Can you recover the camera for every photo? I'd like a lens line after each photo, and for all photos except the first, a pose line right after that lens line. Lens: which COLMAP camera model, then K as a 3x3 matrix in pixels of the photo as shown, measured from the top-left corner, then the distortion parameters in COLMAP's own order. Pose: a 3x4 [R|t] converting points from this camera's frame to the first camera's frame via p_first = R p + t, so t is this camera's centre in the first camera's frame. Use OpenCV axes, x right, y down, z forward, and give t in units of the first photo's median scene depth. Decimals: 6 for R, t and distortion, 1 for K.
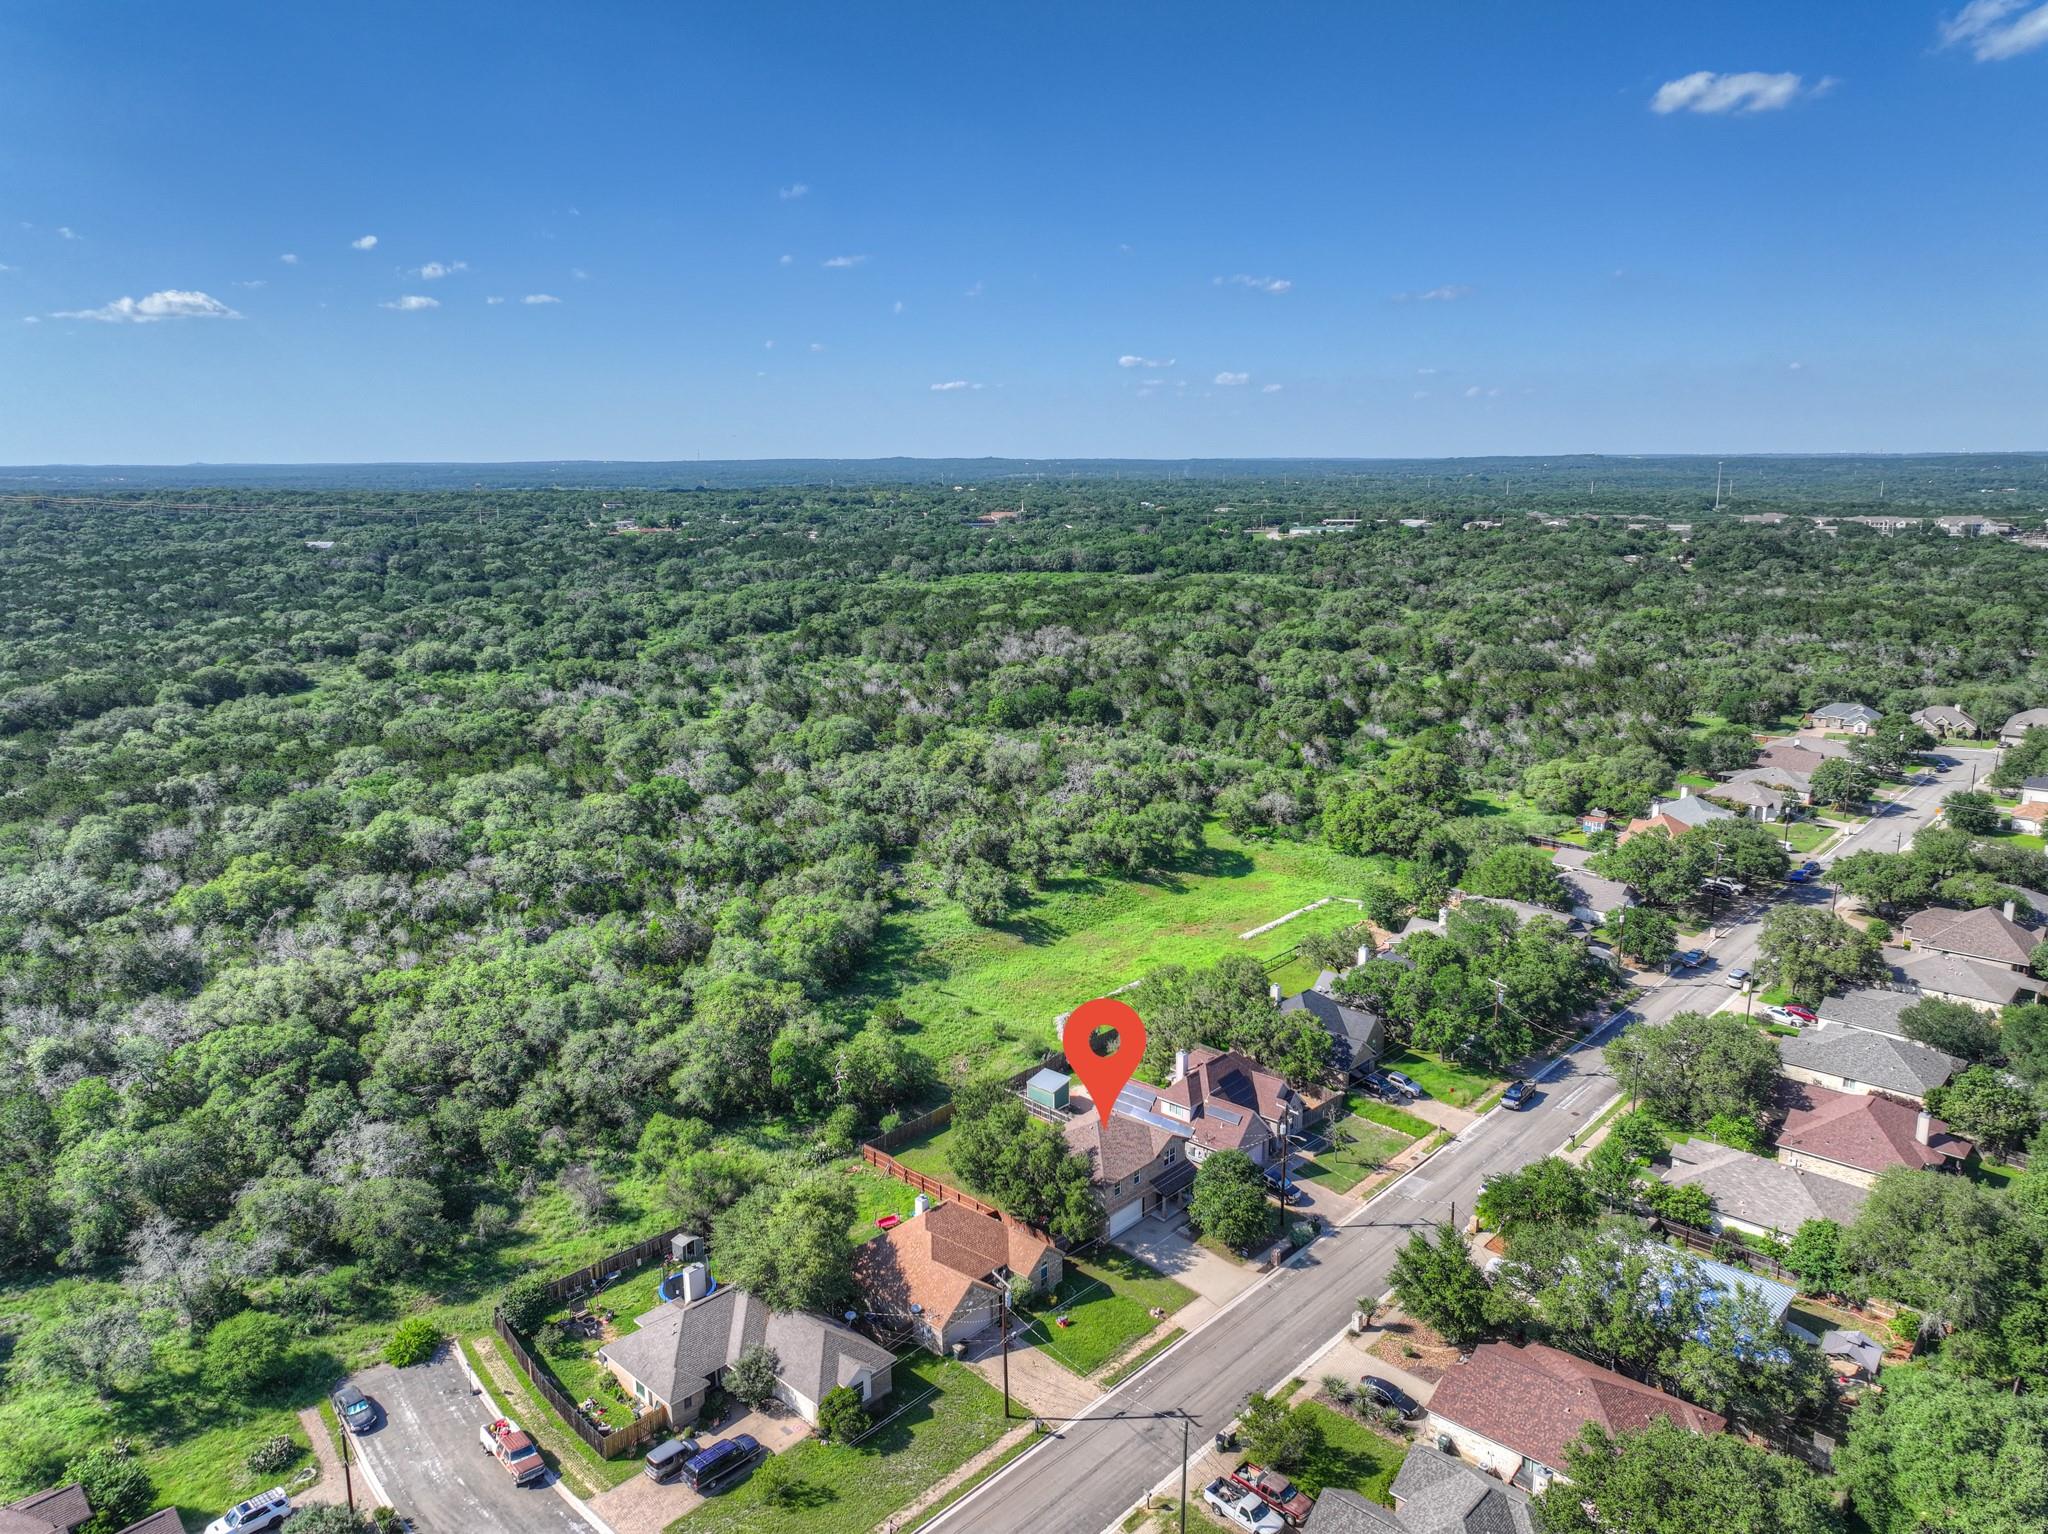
lens RADIAL K [[1433.7, 0, 1016.9], [0, 1433.7, 765.8], [0, 0, 1]] dist [-0.003001, 0.019102]
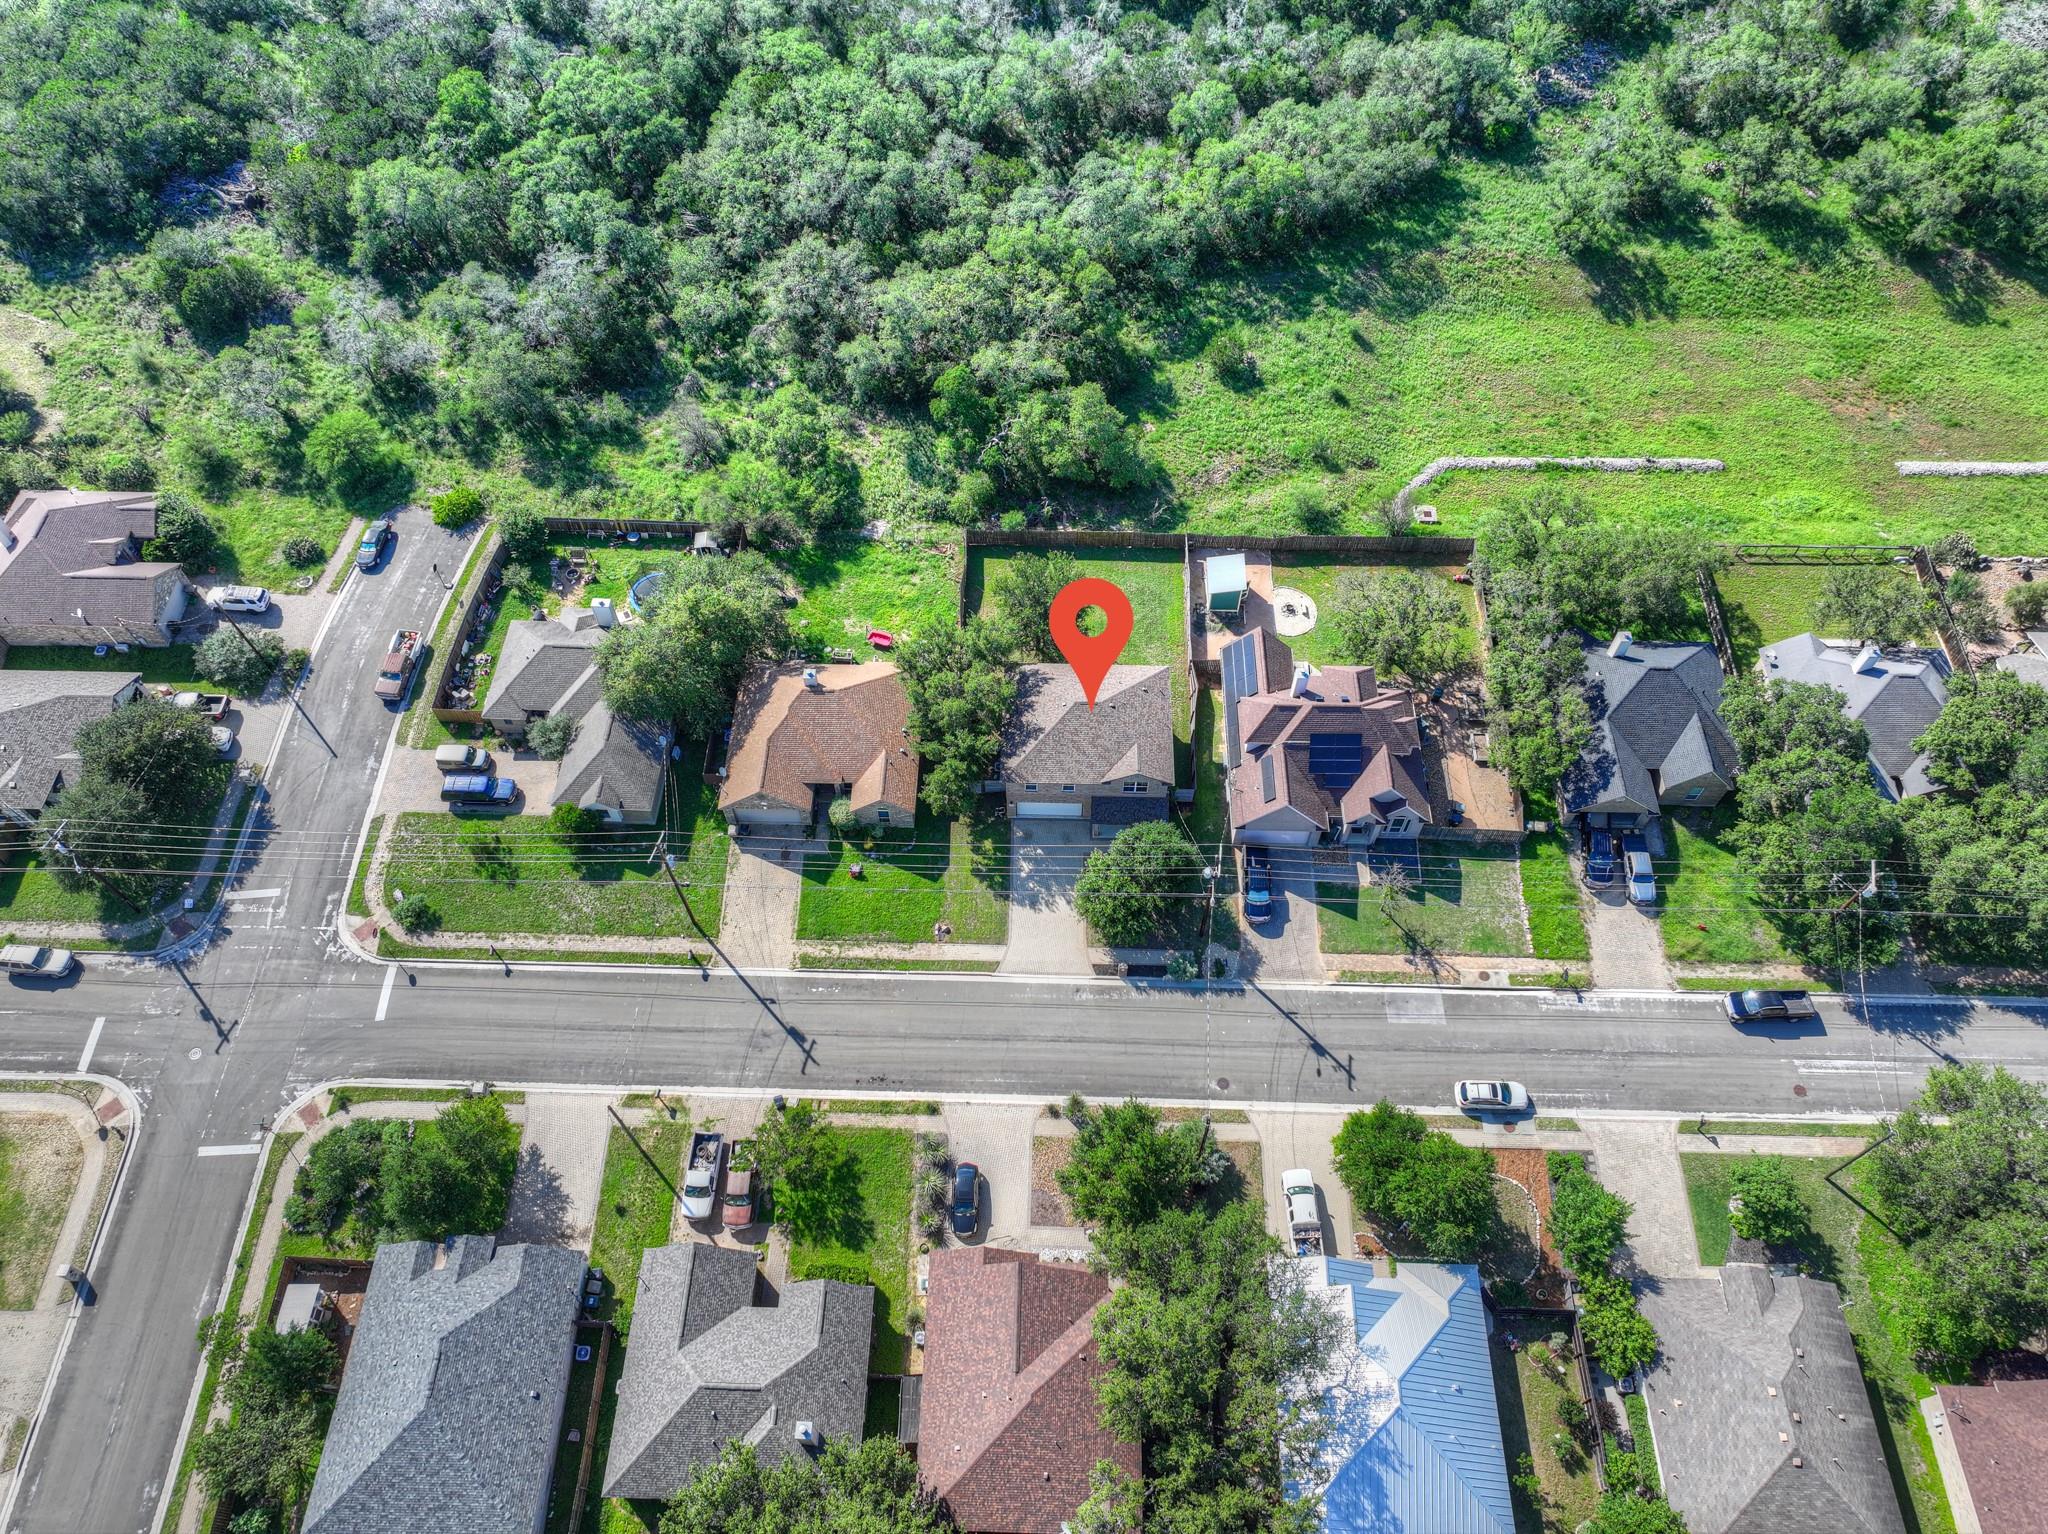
lens RADIAL K [[1433.7, 0, 1016.9], [0, 1433.7, 765.8], [0, 0, 1]] dist [-0.003001, 0.019102]
pose [[0.661492, 0.633365, -0.401592, 0.326598], [-0.161010, 0.642944, 0.748798, -0.275814], [0.732464, -0.430664, 0.527281, 0.475326]]
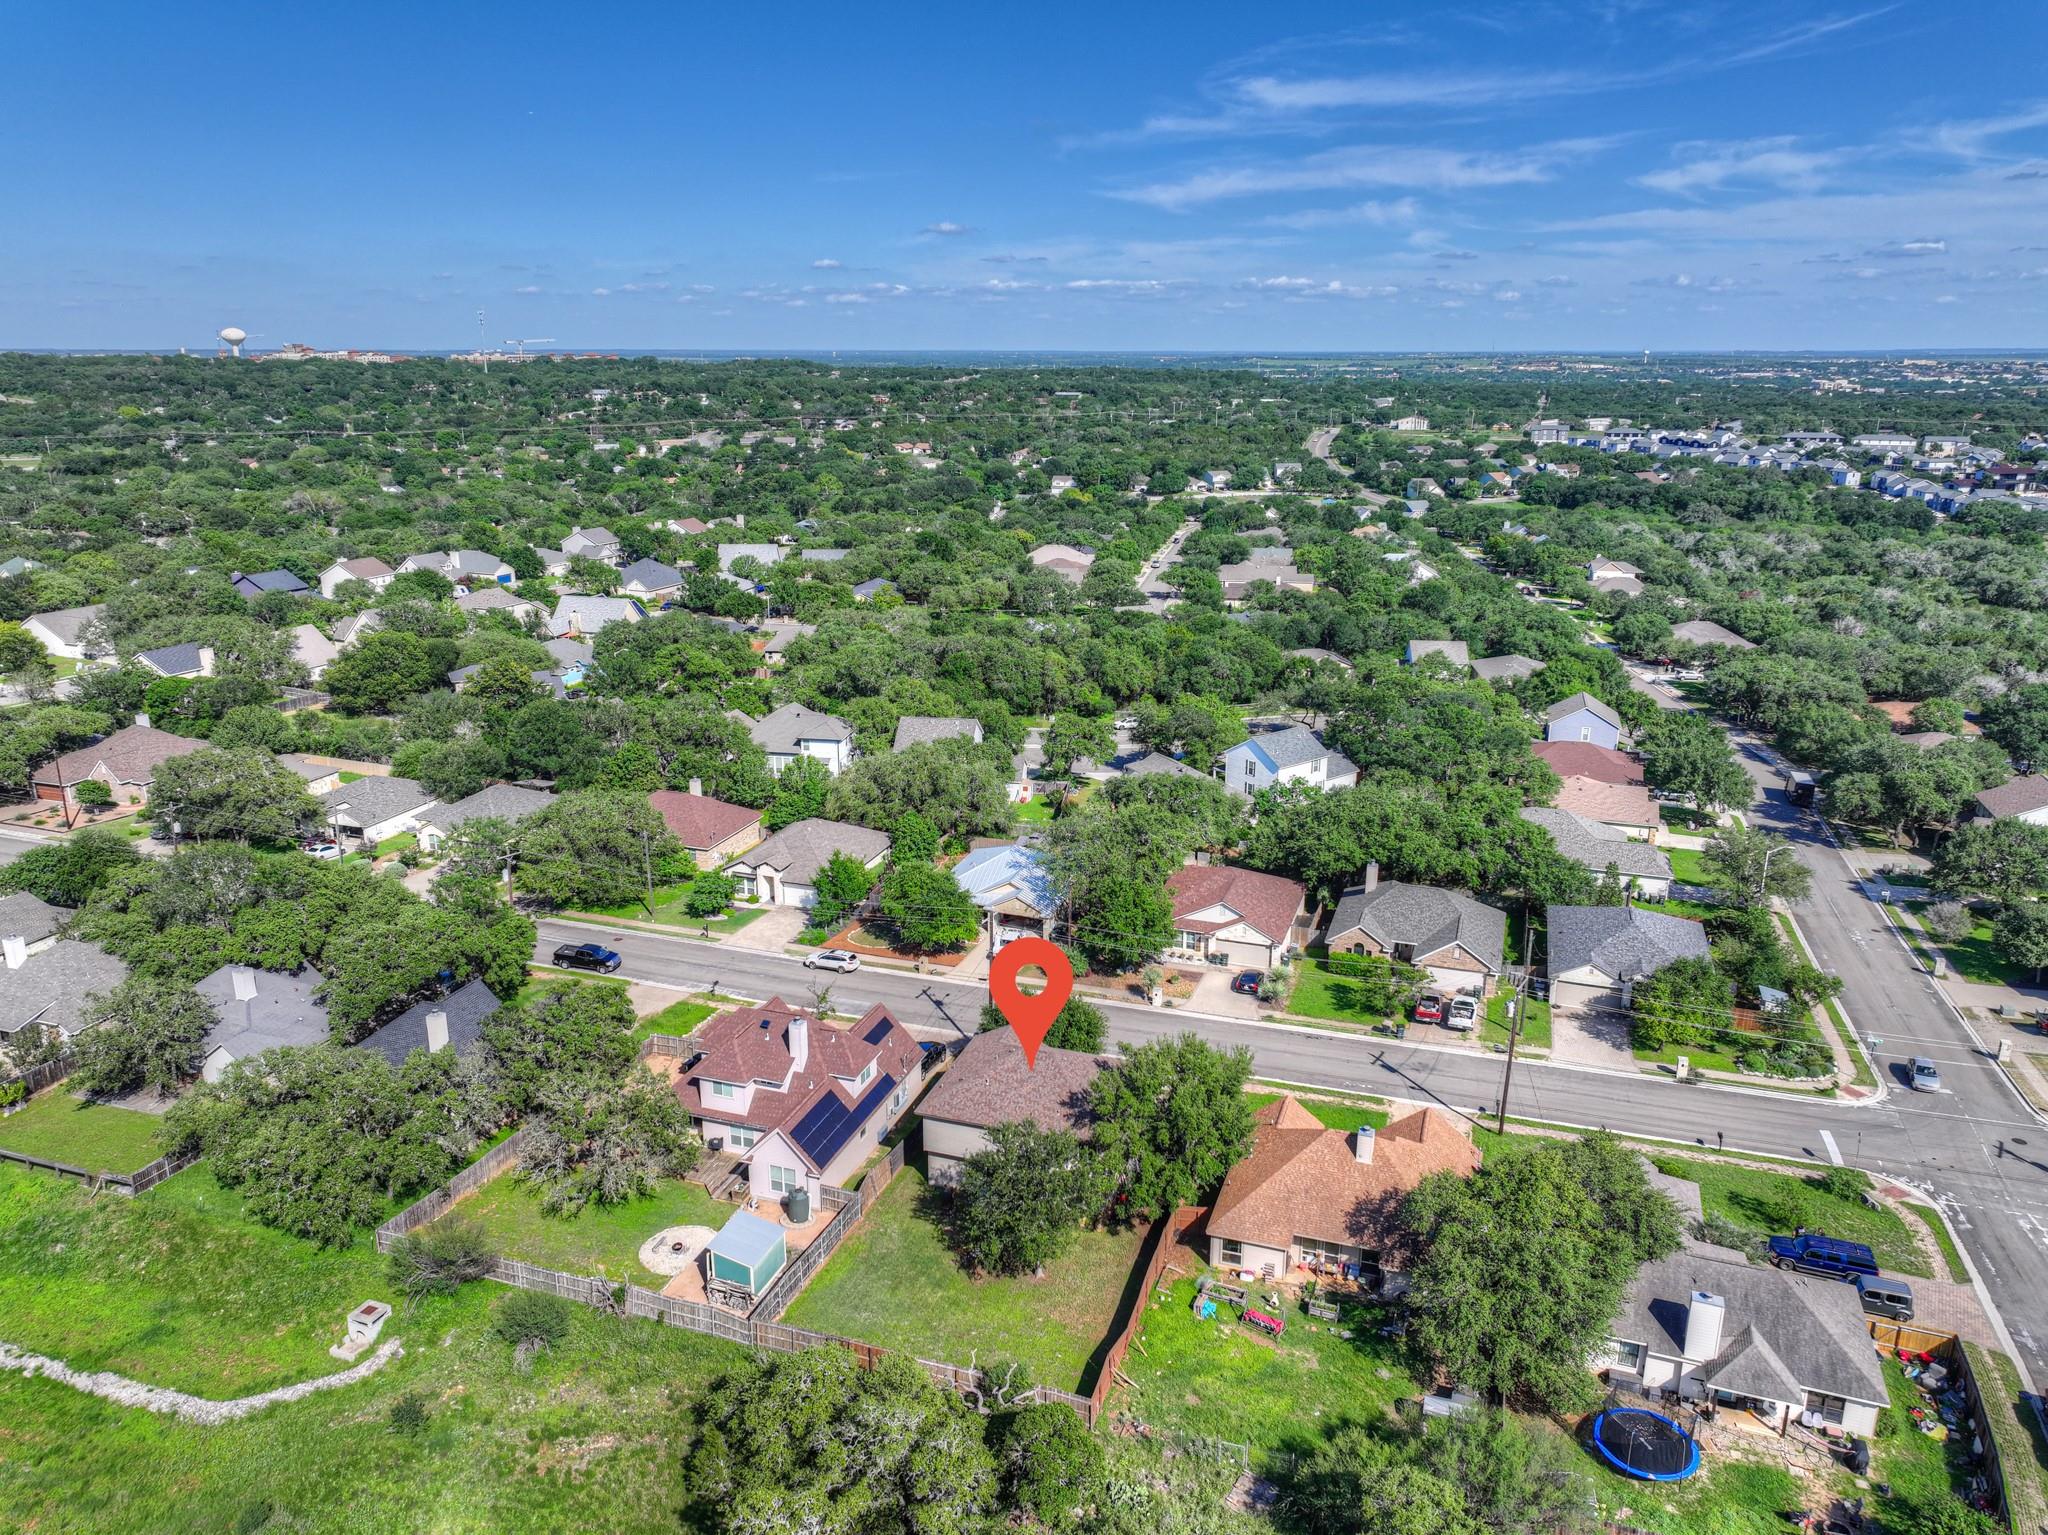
lens RADIAL K [[1433.7, 0, 1016.9], [0, 1433.7, 766.3], [0, 0, 1]] dist [-0.003001, 0.019102]
pose [[-0.402474, -0.241860, 0.882904, -0.447824], [0.192567, 0.920519, 0.339946, -0.101006], [-0.894948, 0.306838, -0.323910, 1.046741]]
